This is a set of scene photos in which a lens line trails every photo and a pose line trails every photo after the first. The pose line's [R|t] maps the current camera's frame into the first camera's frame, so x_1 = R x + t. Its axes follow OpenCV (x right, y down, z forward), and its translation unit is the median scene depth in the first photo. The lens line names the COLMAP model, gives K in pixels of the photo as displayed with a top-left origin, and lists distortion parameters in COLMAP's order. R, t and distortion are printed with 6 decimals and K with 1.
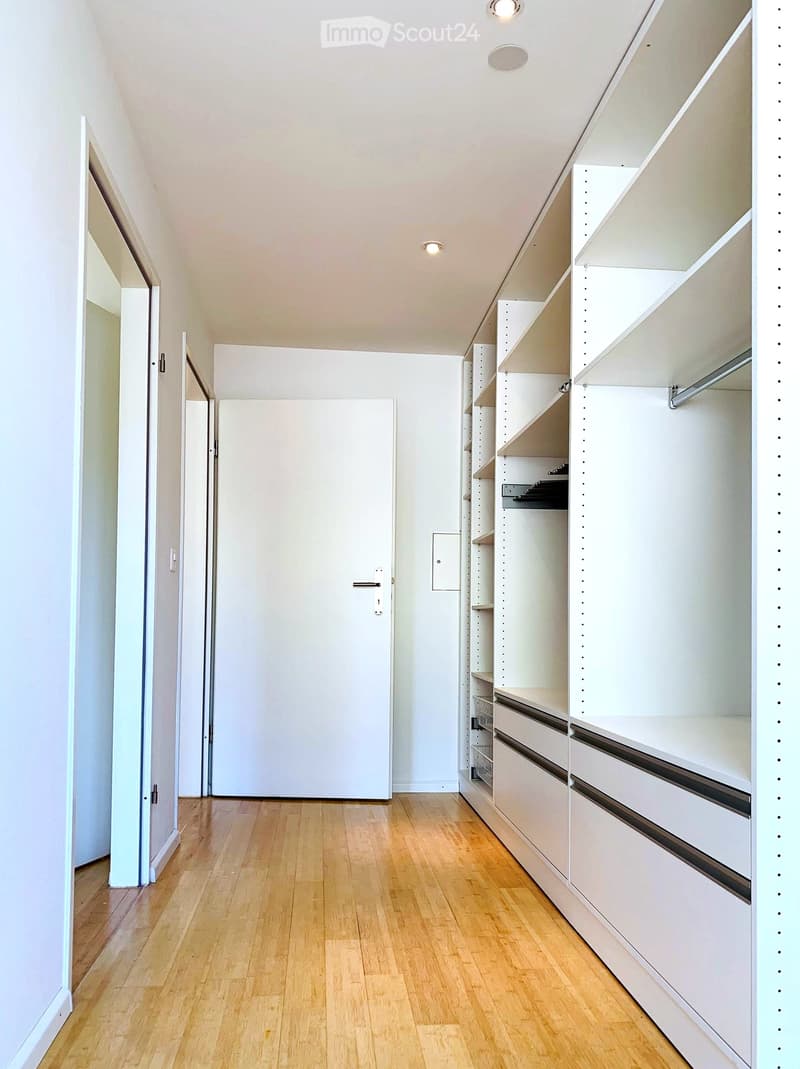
lens RADIAL K [[832.2, 0, 405.8], [0, 832.2, 542.1], [0, 0, 1]] dist [-0.000879, -0.003500]
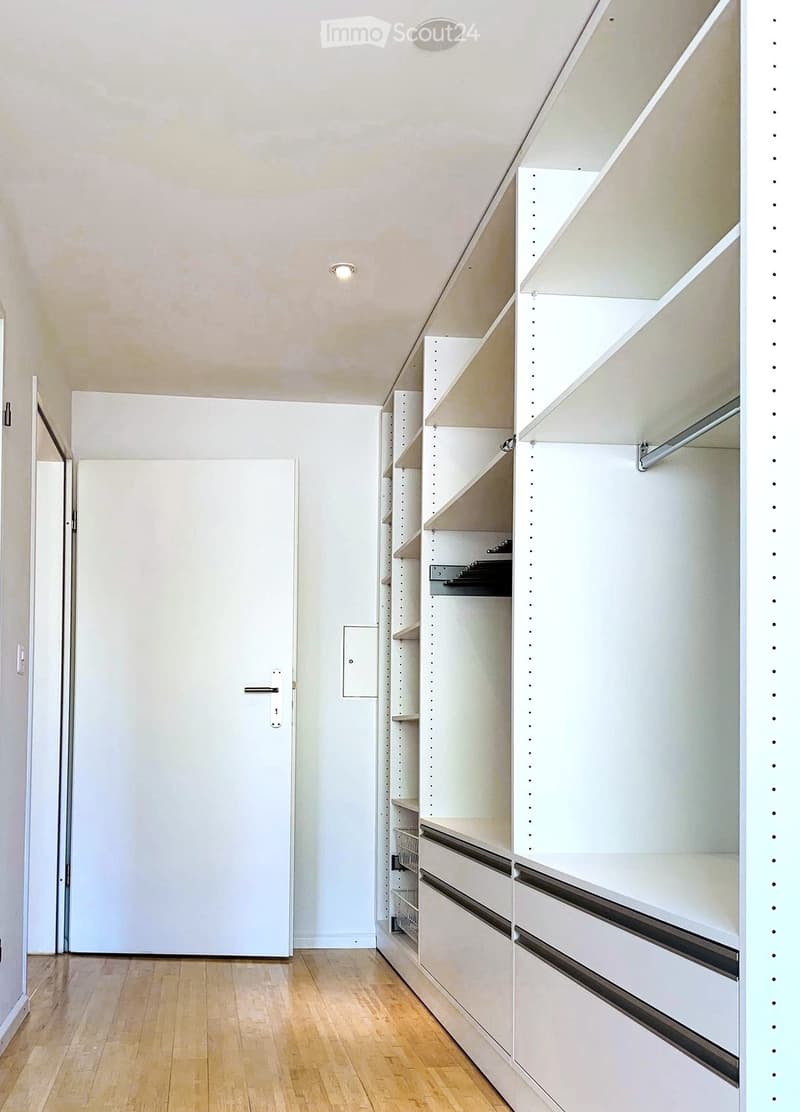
lens RADIAL K [[1882.1, 0, 397.1], [0, 1882.1, 552.7], [0, 0, 1]] dist [-0.004706, 0.000000]
pose [[1.000000, -0.000032, -0.000498, 0.085093], [0.000031, 0.999999, -0.001520, -0.078884], [0.000498, 0.001520, 0.999999, -0.819689]]
